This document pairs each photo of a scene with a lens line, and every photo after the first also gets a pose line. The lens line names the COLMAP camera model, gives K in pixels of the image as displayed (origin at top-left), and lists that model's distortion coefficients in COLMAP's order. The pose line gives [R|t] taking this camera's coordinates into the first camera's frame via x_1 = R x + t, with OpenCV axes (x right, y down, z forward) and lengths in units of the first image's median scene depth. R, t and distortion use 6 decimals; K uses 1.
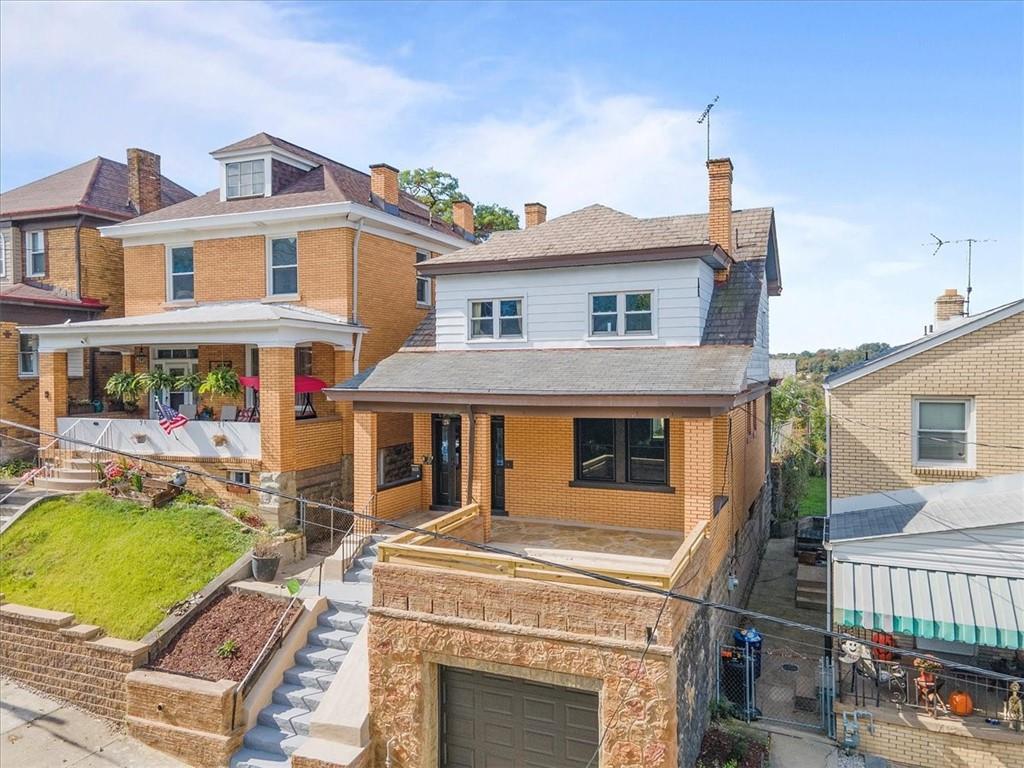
lens RADIAL K [[713.3, 0, 513.2], [0, 713.3, 379.7], [0, 0, 1]] dist [0.030461, 0.002953]
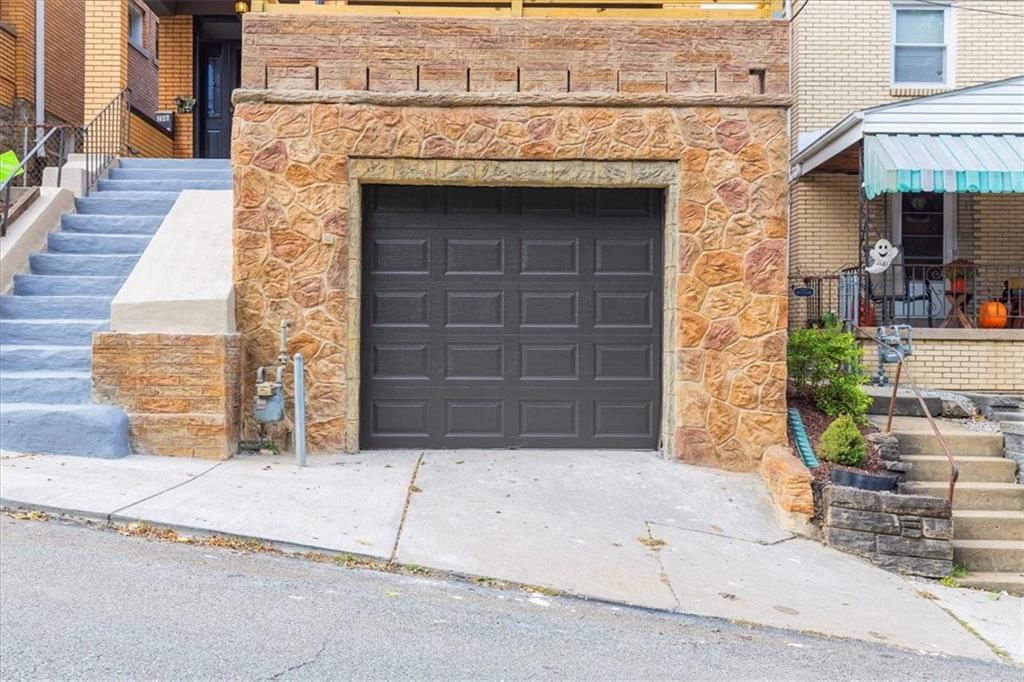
lens RADIAL K [[951.2, 0, 514.2], [0, 951.2, 341.2], [0, 0, 1]] dist [-0.014950, 0.000000]
pose [[0.917789, 0.009959, 0.396944, -0.298174], [-0.003808, 0.999860, -0.016282, 0.531305], [-0.397051, 0.013432, 0.917698, 0.274825]]
